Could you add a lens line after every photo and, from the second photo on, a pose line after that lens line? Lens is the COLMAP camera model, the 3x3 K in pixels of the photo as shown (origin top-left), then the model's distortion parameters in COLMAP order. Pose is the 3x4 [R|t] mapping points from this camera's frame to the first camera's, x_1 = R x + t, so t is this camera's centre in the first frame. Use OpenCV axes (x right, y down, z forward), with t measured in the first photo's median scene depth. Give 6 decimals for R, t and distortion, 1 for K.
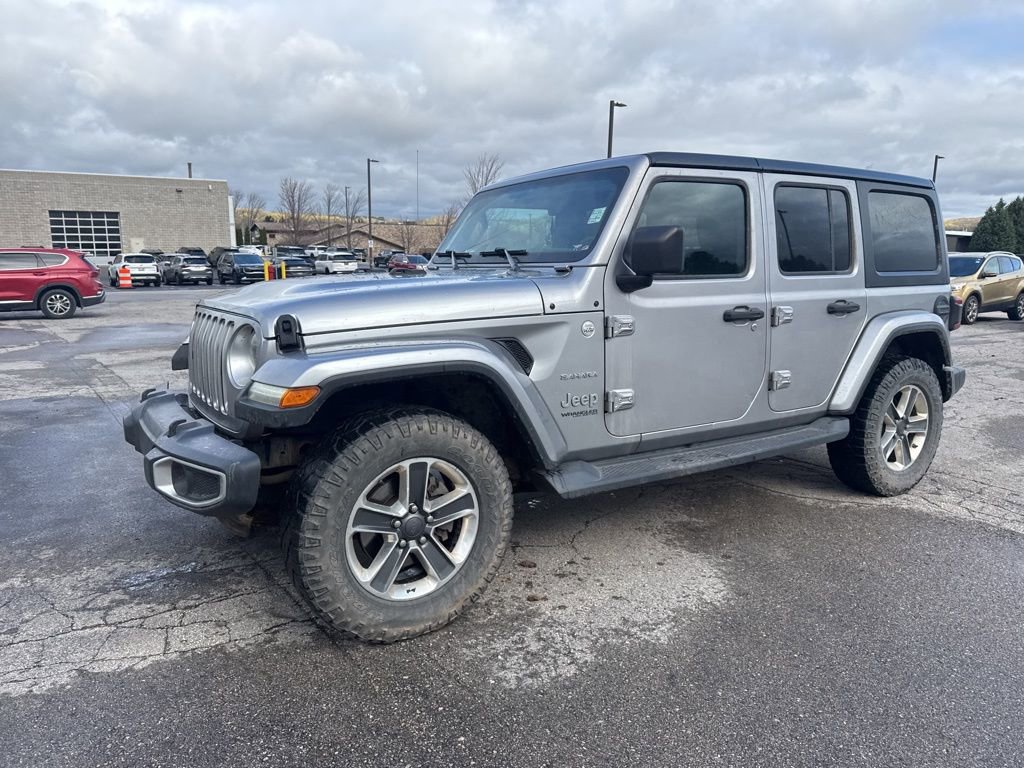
lens RADIAL K [[722.3, 0, 509.3], [0, 722.3, 372.2], [0, 0, 1]] dist [0.063260, -0.065983]
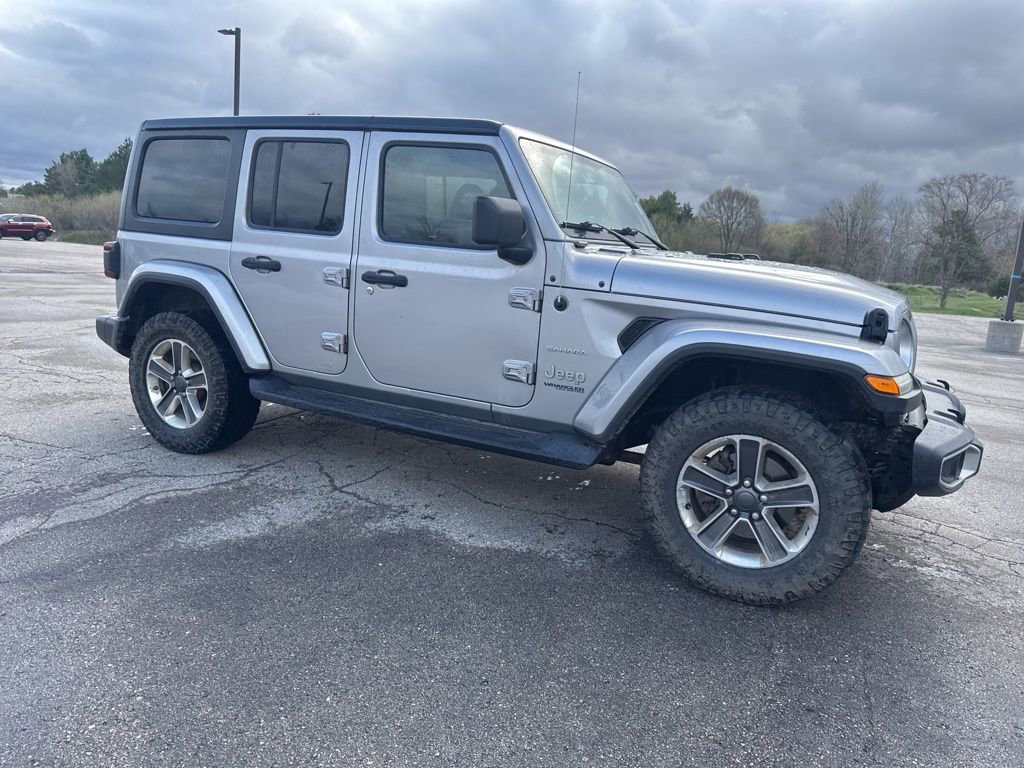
lens RADIAL K [[726.9, 0, 515.1], [0, 726.9, 376.2], [0, 0, 1]] dist [0.064938, -0.079480]
pose [[-0.506809, -0.194334, 0.839869, -0.949572], [0.059931, 0.963959, 0.259211, -0.272967], [-0.859973, 0.181705, -0.476896, 1.852057]]
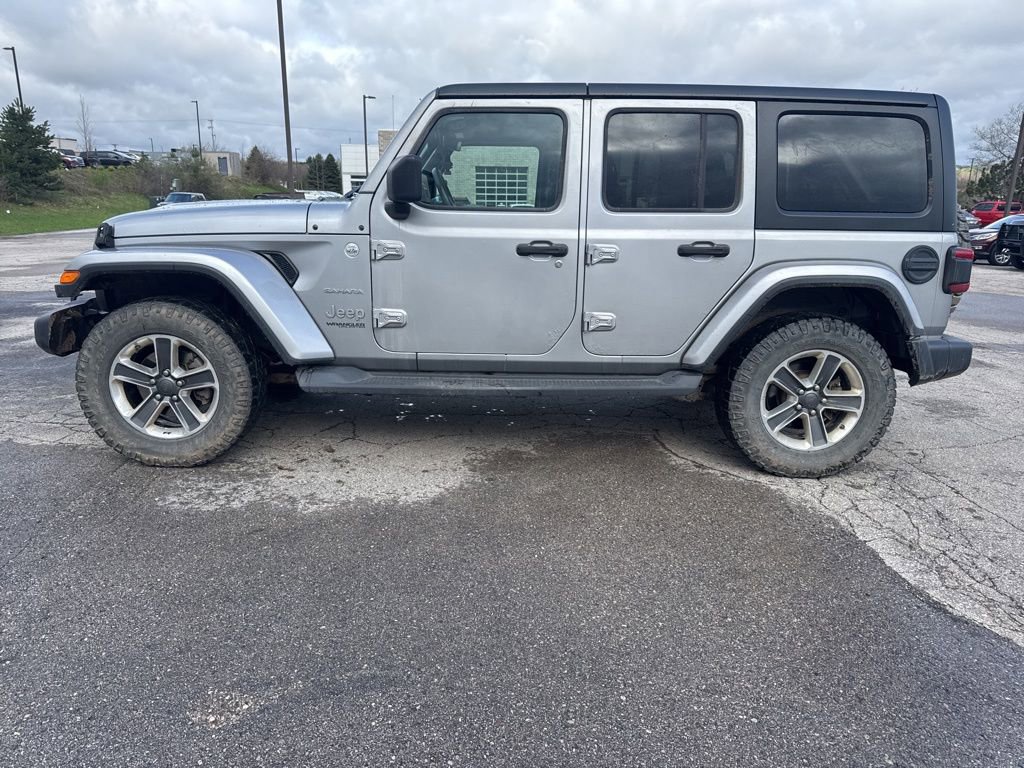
lens RADIAL K [[711.7, 0, 511.5], [0, 711.7, 392.2], [0, 0, 1]] dist [0.051212, -0.072012]
pose [[0.857732, 0.143405, -0.493692, 0.843774], [-0.098019, 0.988309, 0.116783, 0.004483], [0.504667, -0.051777, 0.861760, 0.137976]]
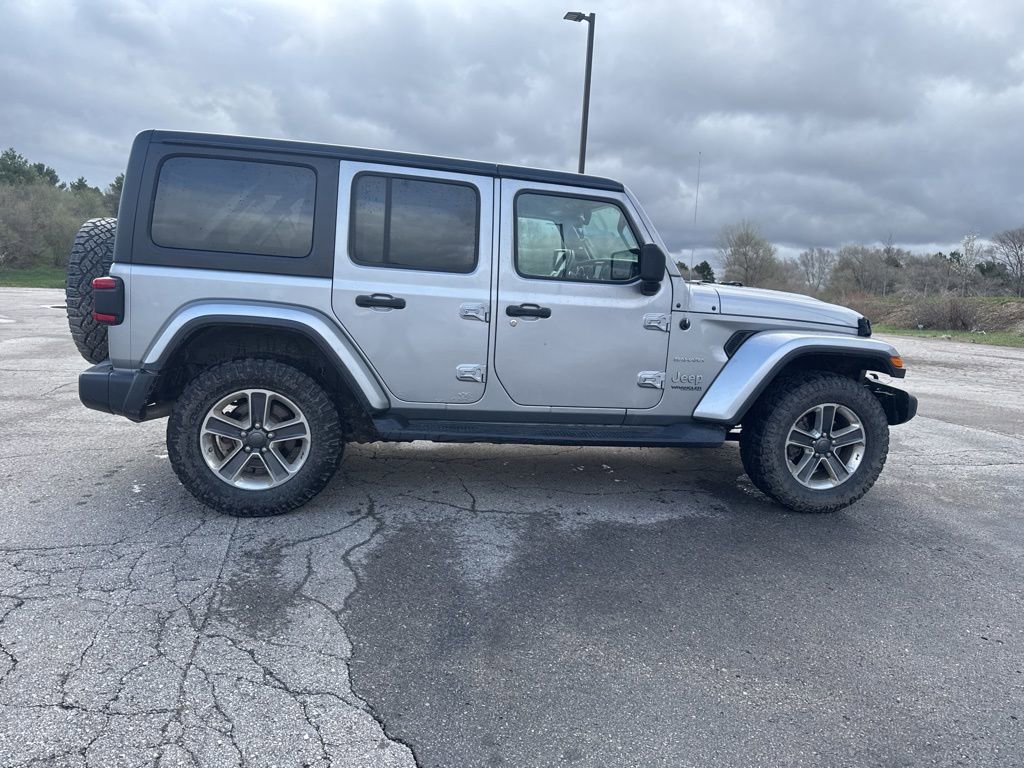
lens RADIAL K [[726.9, 0, 515.1], [0, 726.9, 376.2], [0, 0, 1]] dist [0.064938, -0.079480]
pose [[-0.929878, -0.113097, 0.350052, -0.340445], [-0.012183, 0.960514, 0.277966, -0.372361], [-0.367667, 0.254210, -0.894538, 2.573173]]
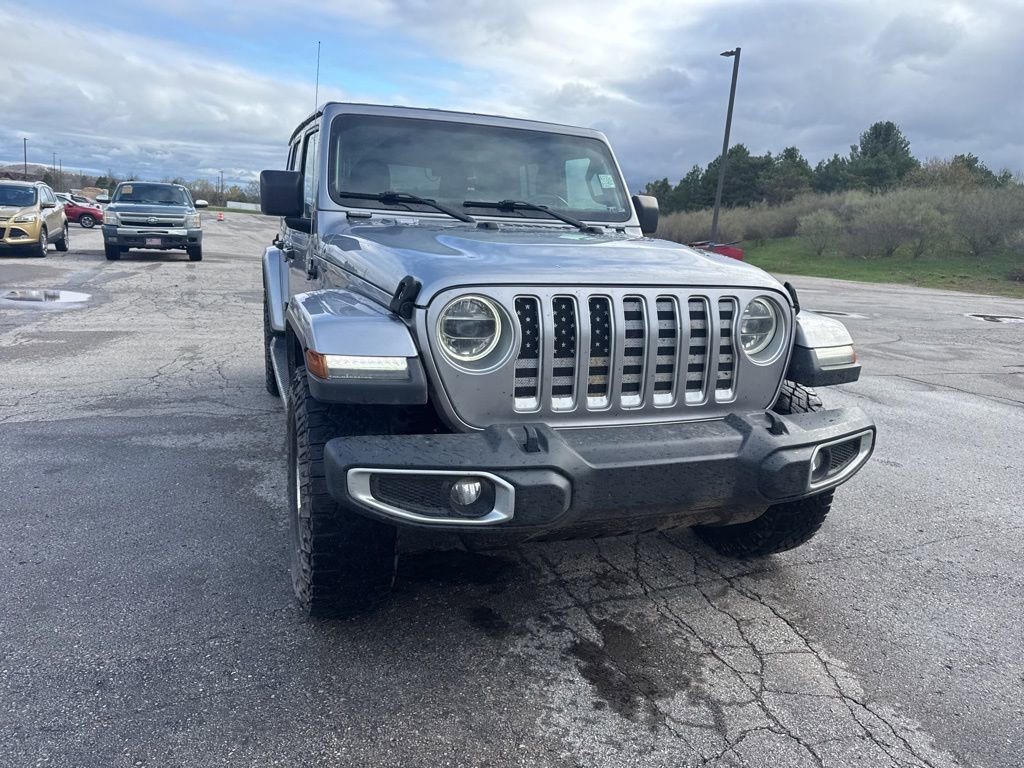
lens RADIAL K [[726.9, 0, 515.1], [0, 726.9, 376.2], [0, 0, 1]] dist [0.064938, -0.079480]
pose [[0.204835, -0.194350, 0.959307, -1.058958], [0.093332, 0.979501, 0.178513, -0.128003], [-0.974336, 0.052968, 0.218776, 0.875808]]
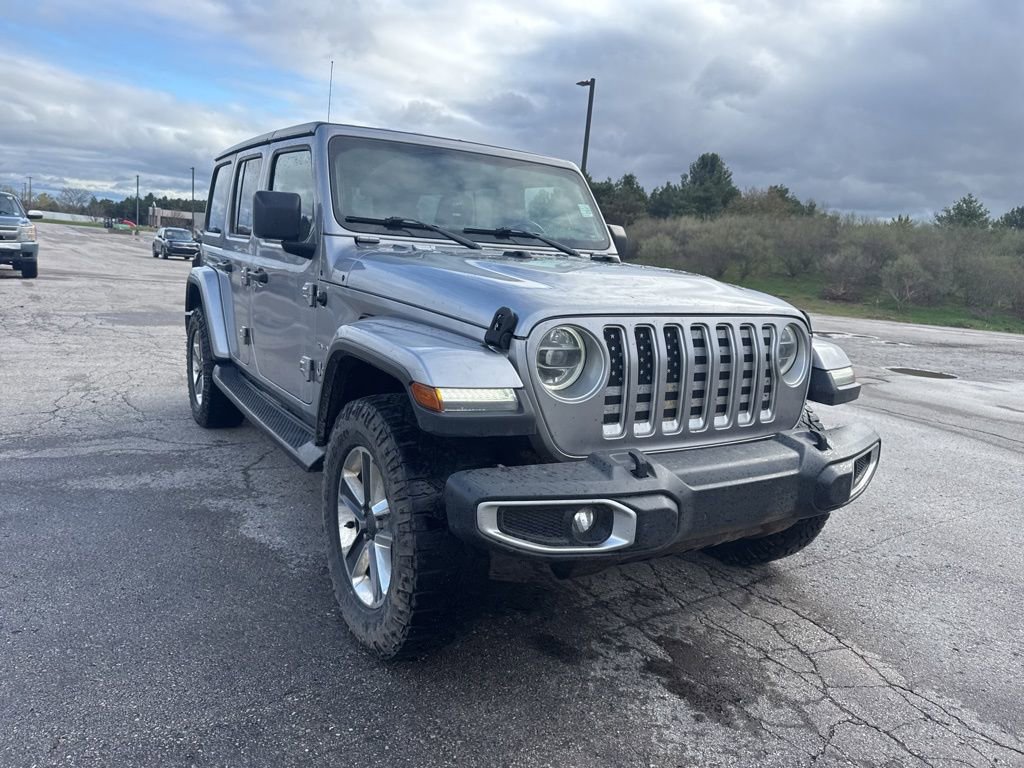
lens RADIAL K [[734.7, 0, 517.1], [0, 734.7, 370.5], [0, 0, 1]] dist [0.053267, -0.060993]
pose [[-0.001234, -0.164888, 0.986312, -1.097054], [0.079750, 0.983155, 0.164460, -0.159426], [-0.996814, 0.078861, 0.011937, 1.085077]]
